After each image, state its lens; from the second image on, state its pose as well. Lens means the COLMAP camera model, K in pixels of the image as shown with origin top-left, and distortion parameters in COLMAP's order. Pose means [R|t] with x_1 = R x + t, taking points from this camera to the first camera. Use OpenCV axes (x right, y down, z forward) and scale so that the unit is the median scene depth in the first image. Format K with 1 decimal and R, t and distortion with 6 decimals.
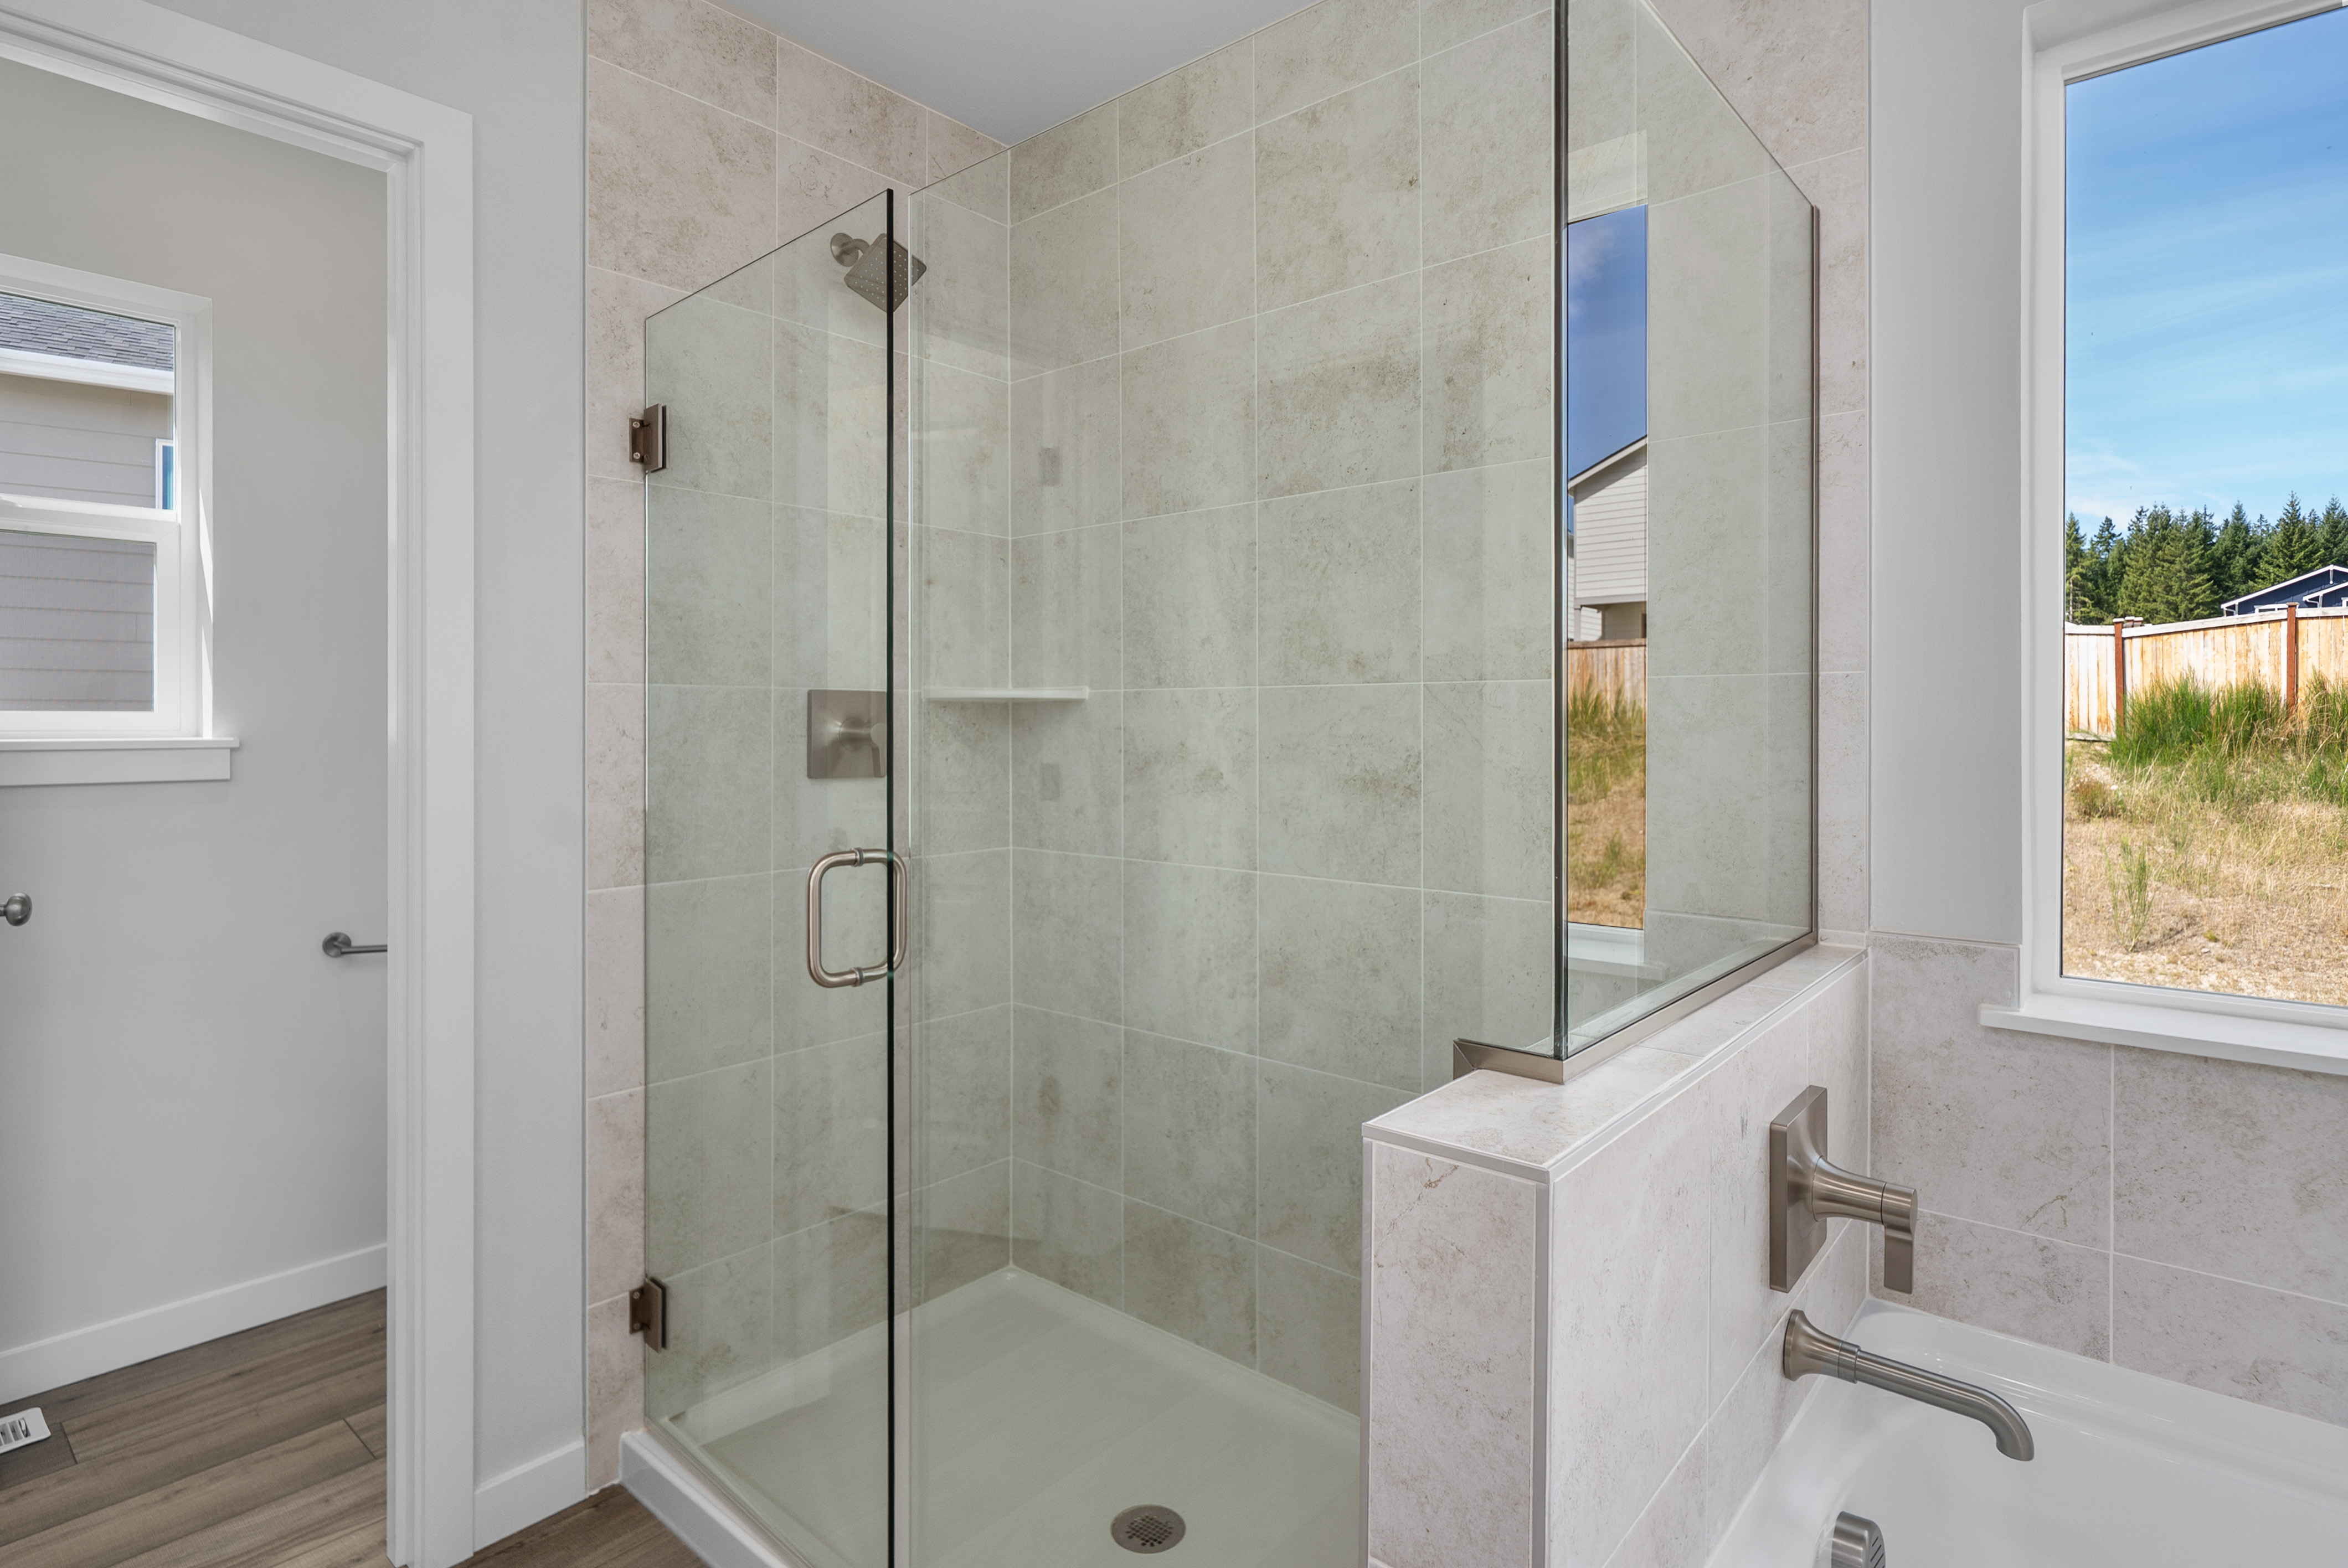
lens RADIAL K [[1195.4, 0, 1175.3], [0, 1195.4, 723.4], [0, 0, 1]] dist [0.003419, -0.000859]
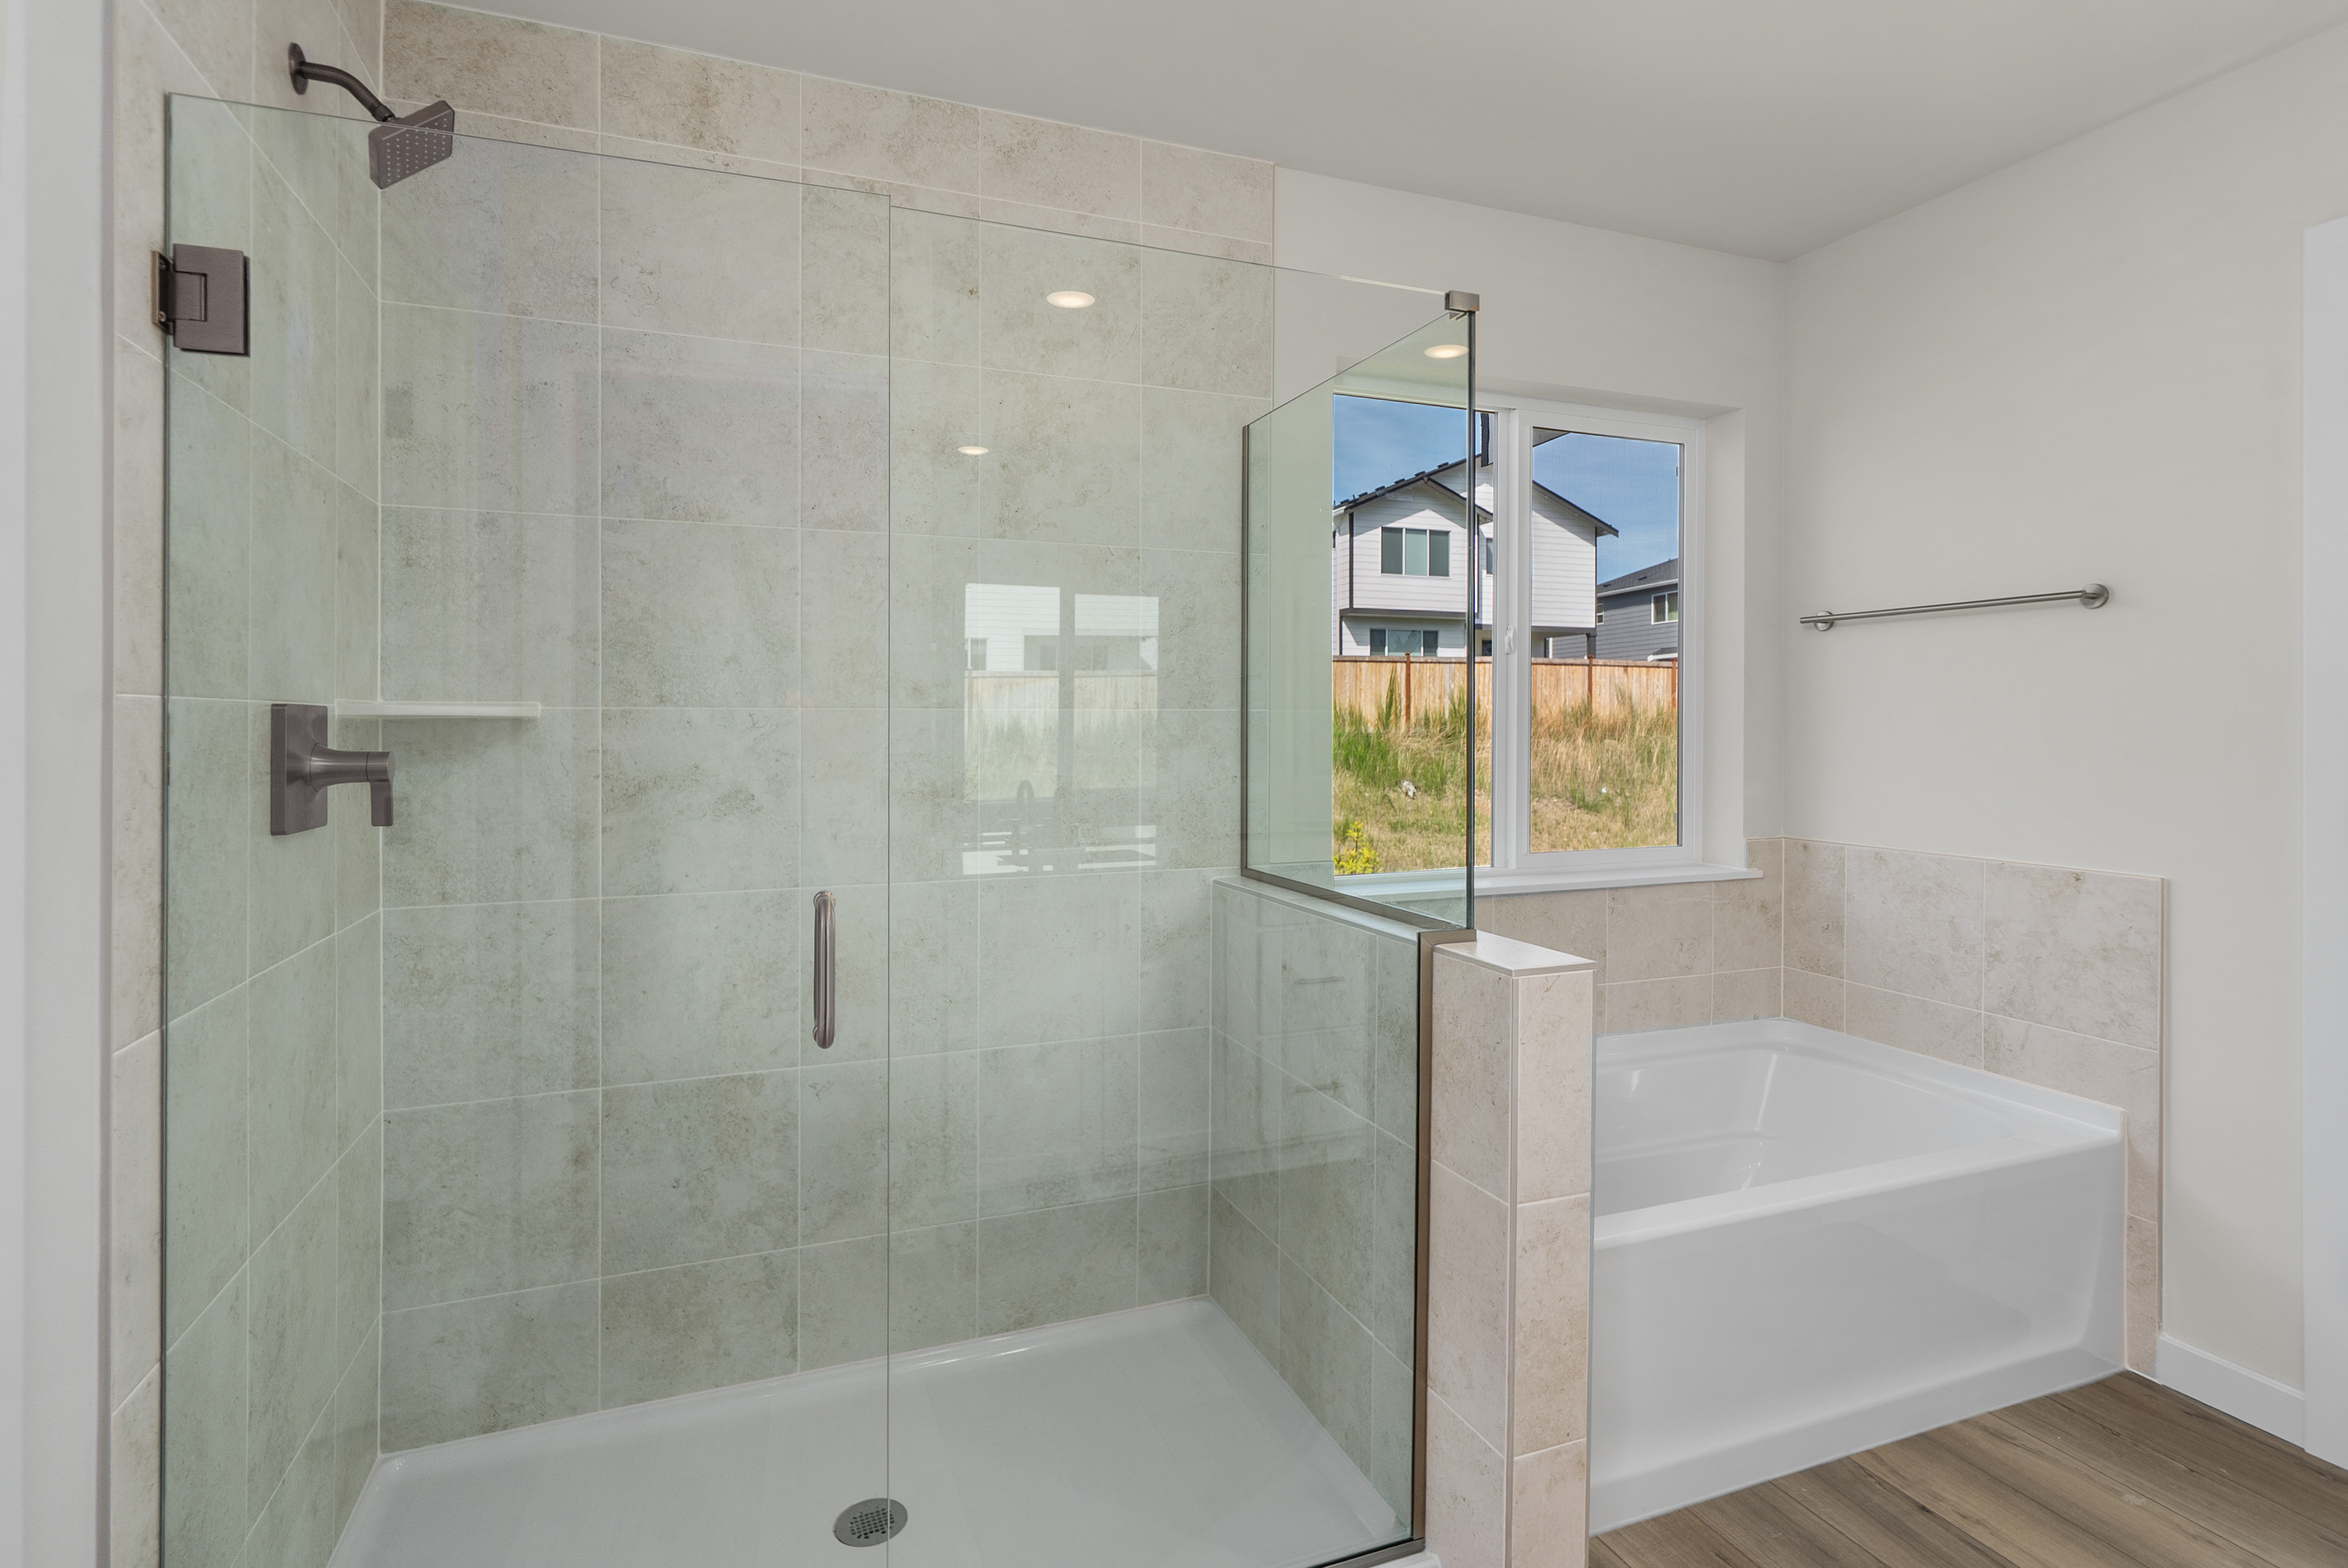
lens RADIAL K [[1150.3, 0, 1166.6], [0, 1150.3, 727.4], [0, 0, 1]] dist [-0.000119, 0.000045]
pose [[0.475649, -0.003755, 0.879627, -0.650265], [0.002454, 0.999993, 0.002942, -0.016149], [-0.879632, 0.000759, 0.475655, 0.249004]]
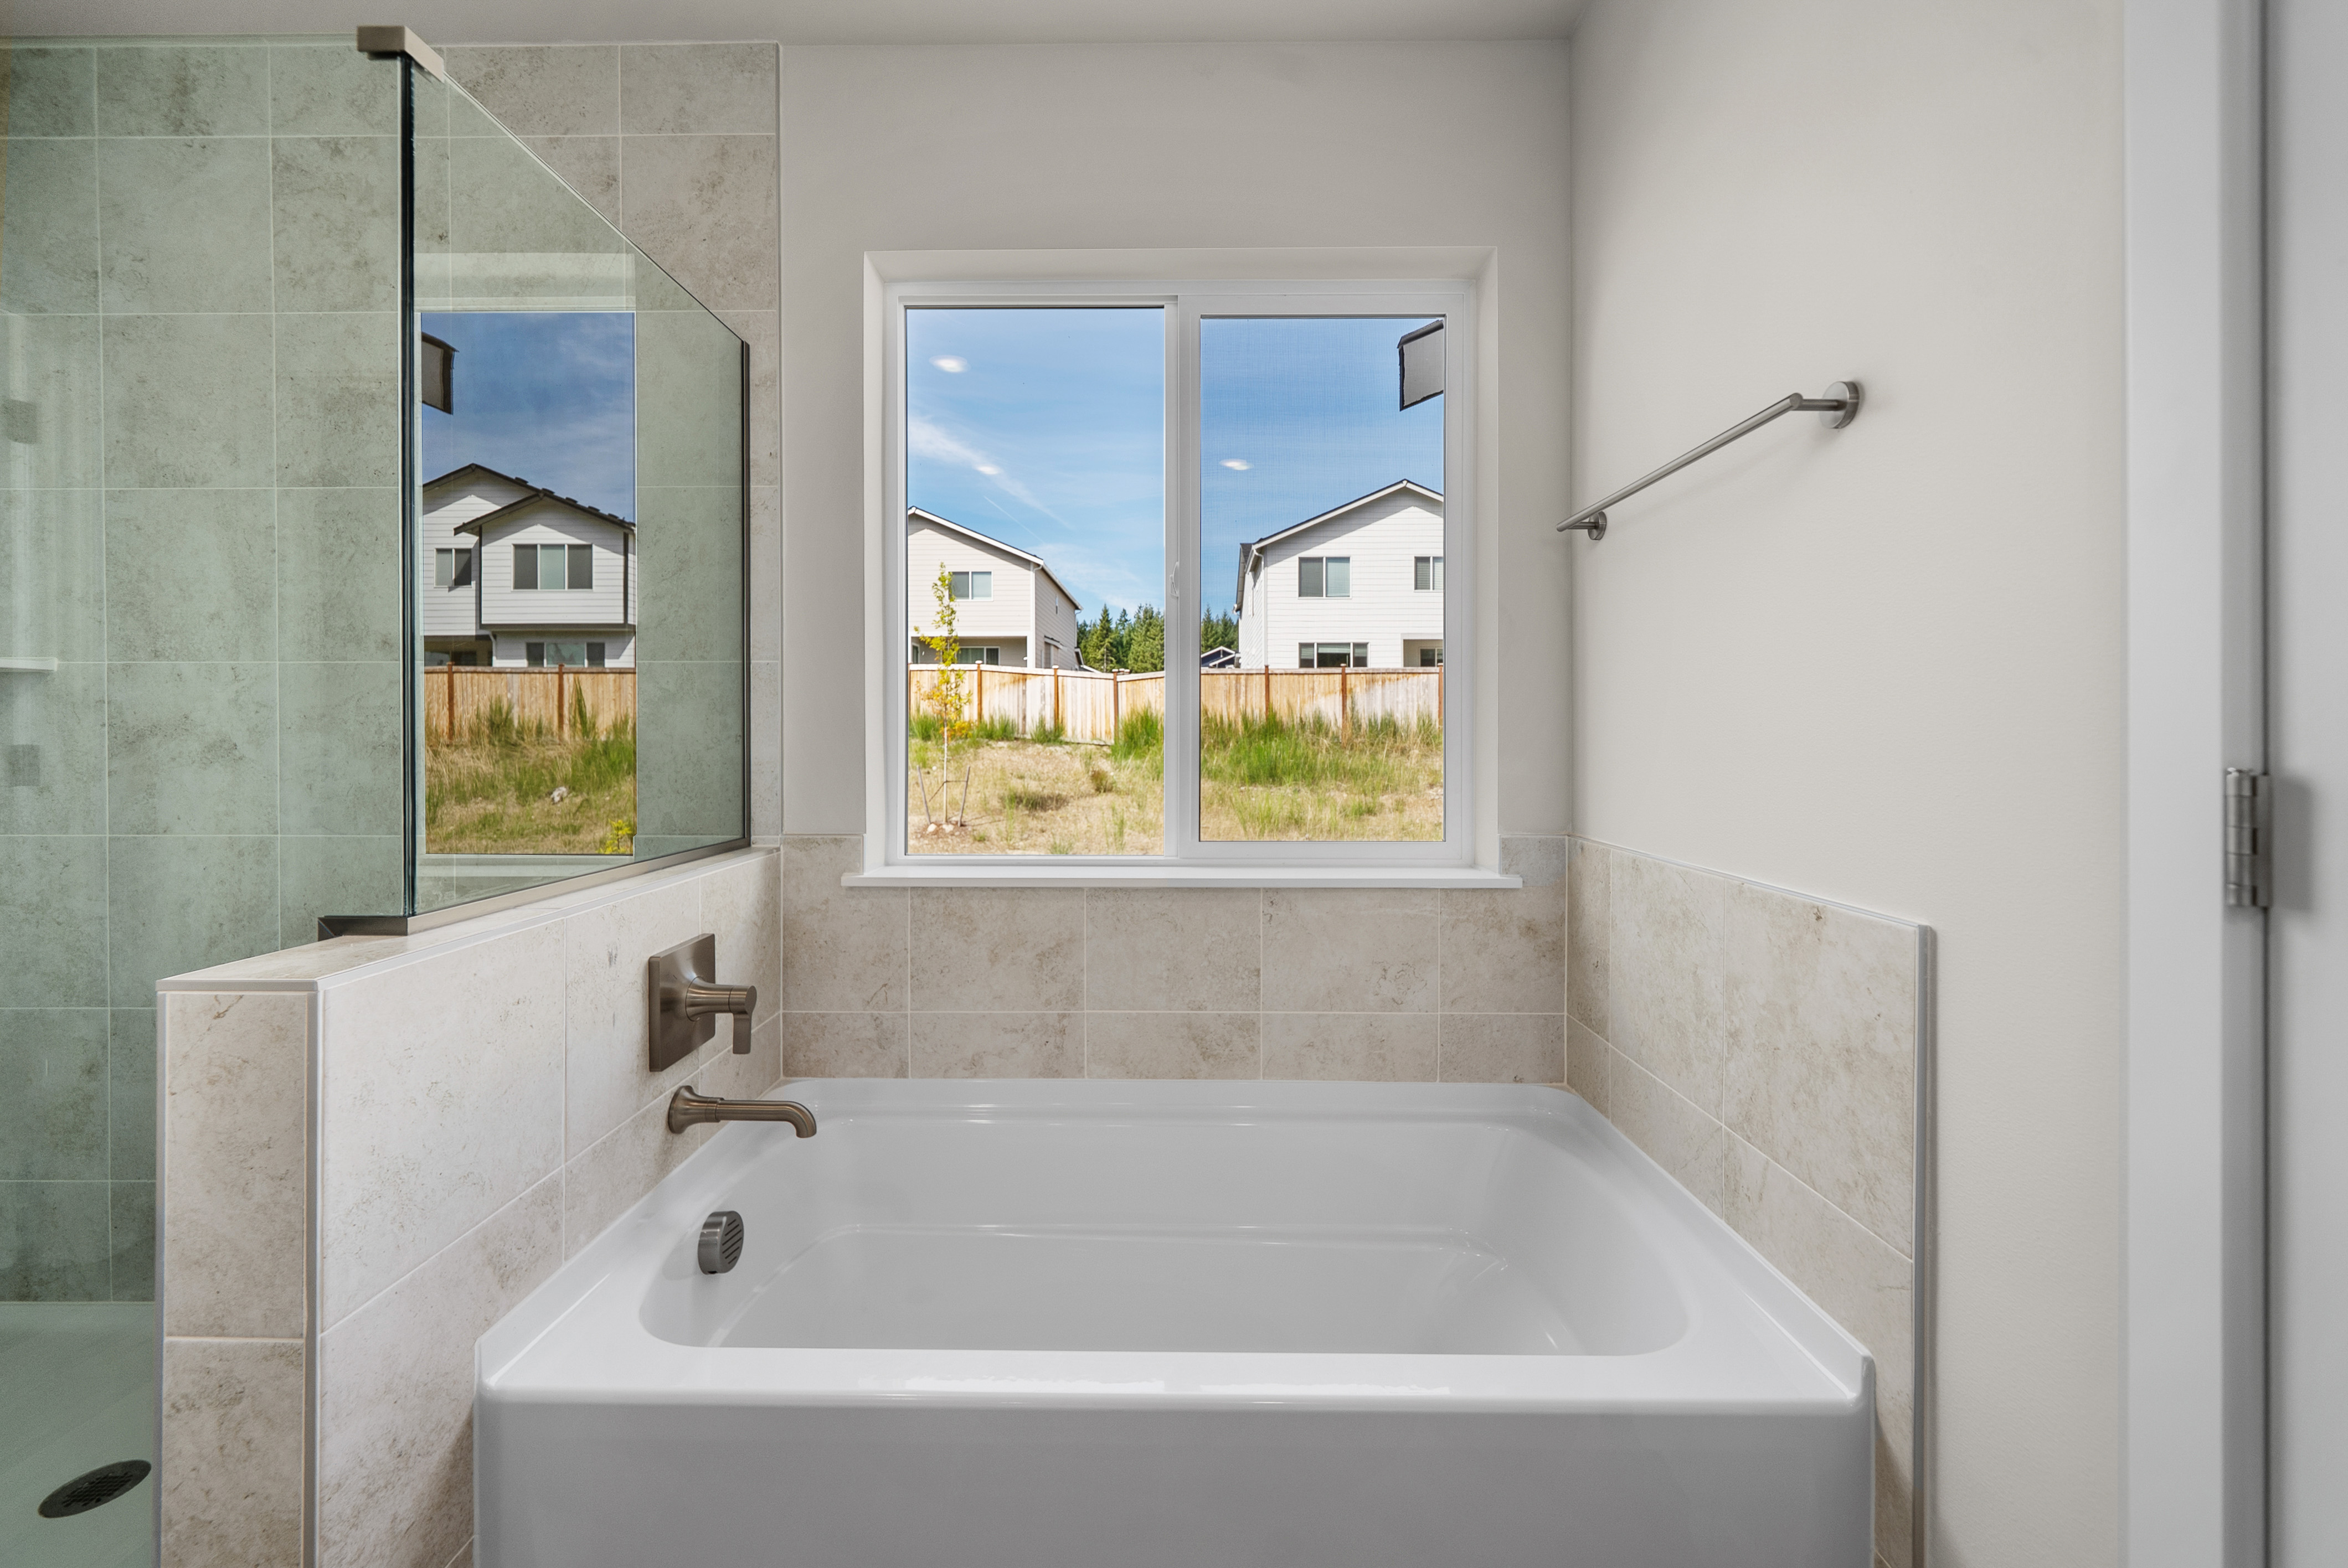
lens RADIAL K [[944.4, 0, 1159.4], [0, 944.4, 740.0], [0, 0, 1]] dist [0.000362, 0.000331]
pose [[0.767150, -0.002428, 0.641463, 0.130692], [0.000831, 0.999996, 0.002792, 0.037281], [-0.641467, -0.001609, 0.767149, -0.152135]]
